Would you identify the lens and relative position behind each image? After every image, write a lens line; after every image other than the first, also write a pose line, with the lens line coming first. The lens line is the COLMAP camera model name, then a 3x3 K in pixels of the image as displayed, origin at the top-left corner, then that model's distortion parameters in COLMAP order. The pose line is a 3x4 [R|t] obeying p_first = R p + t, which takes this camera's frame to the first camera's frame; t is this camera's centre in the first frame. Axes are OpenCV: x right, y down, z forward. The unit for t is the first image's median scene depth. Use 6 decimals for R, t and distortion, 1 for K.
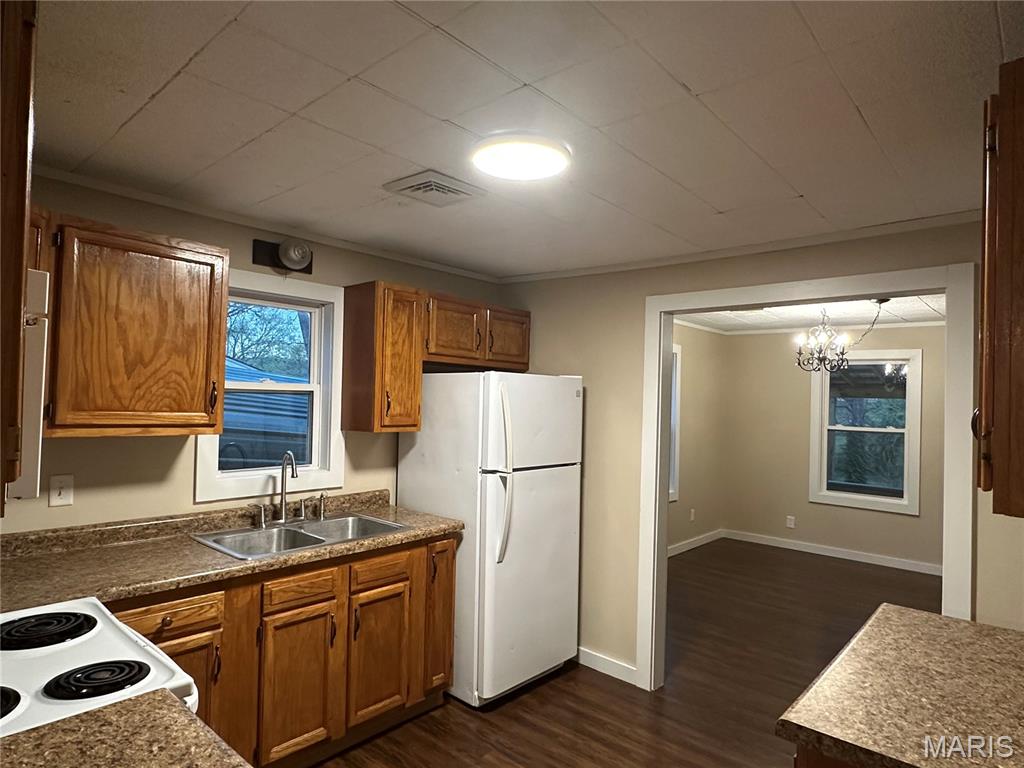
lens RADIAL K [[607.3, 0, 506.0], [0, 607.3, 388.6], [0, 0, 1]] dist [-0.018337, 0.000188]
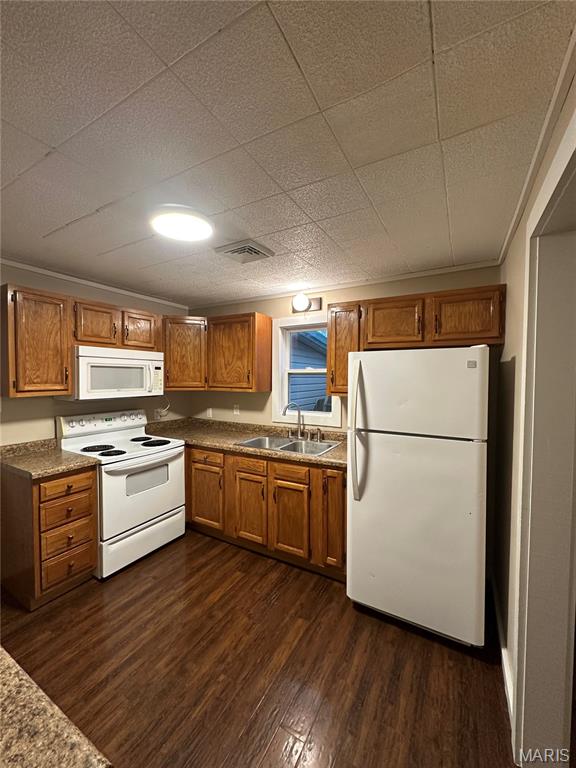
lens RADIAL K [[305.8, 0, 288.0], [0, 305.8, 384.0], [0, 0, 1]] dist [-0.002133, -0.000138]
pose [[0.210973, 0.002203, -0.977489, 0.600787], [0.023349, 0.999701, 0.007292, 0.031785], [0.977213, -0.024362, 0.210858, 0.734036]]
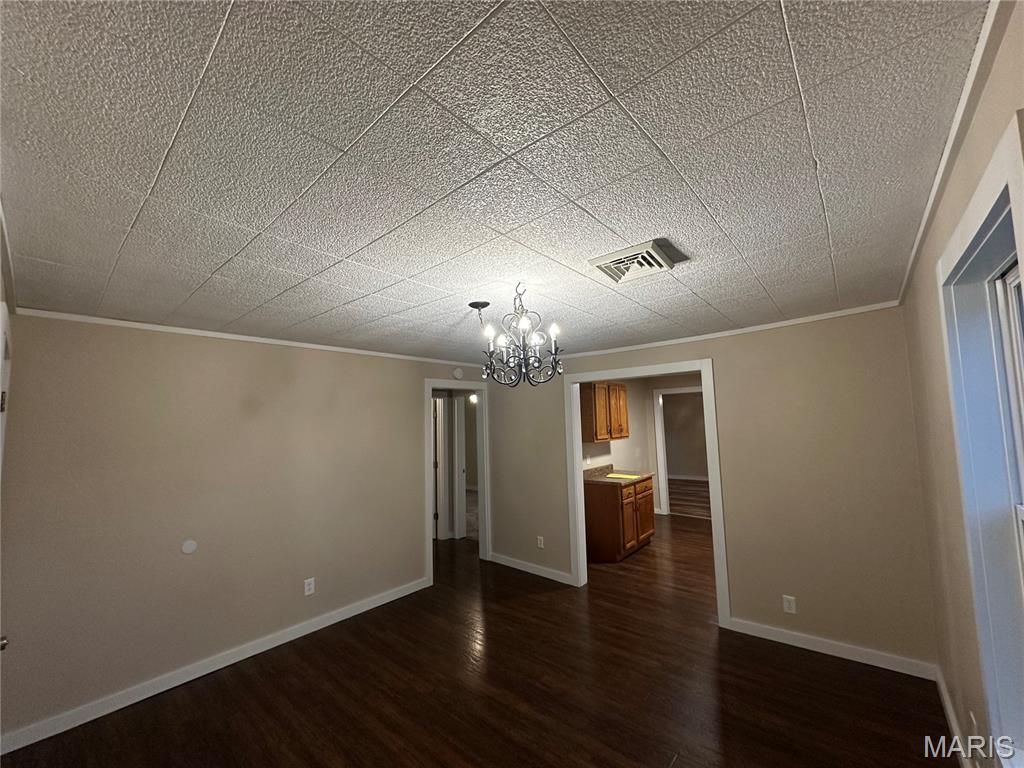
lens RADIAL K [[407.7, 0, 512.0], [0, 407.7, 384.0], [0, 0, 1]] dist [-0.002133, -0.000138]
pose [[-0.999834, -0.002361, -0.018088, 0.883753], [-0.000491, 0.994709, -0.102730, 0.017234], [0.018235, -0.102704, -0.994545, 2.295319]]
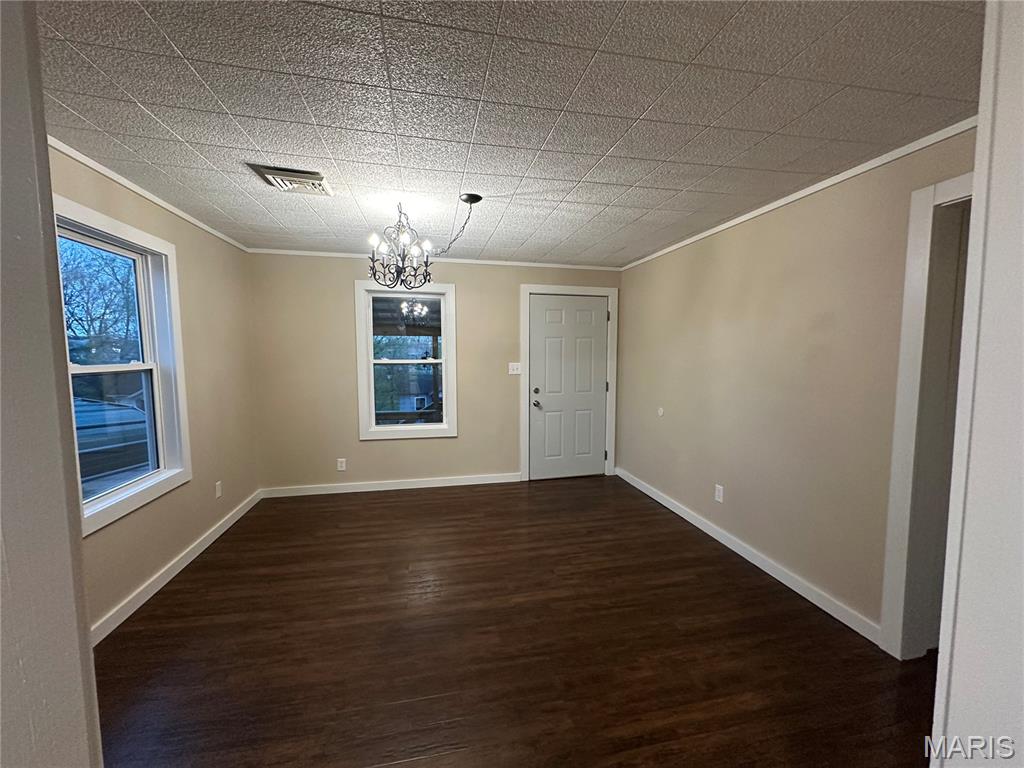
lens RADIAL K [[407.7, 0, 512.0], [0, 407.7, 384.0], [0, 0, 1]] dist [-0.002133, -0.000138]
pose [[0.592080, -0.092291, 0.800577, 0.295665], [0.002744, 0.993646, 0.112519, 0.058712], [-0.805874, -0.064423, 0.588571, 0.941468]]
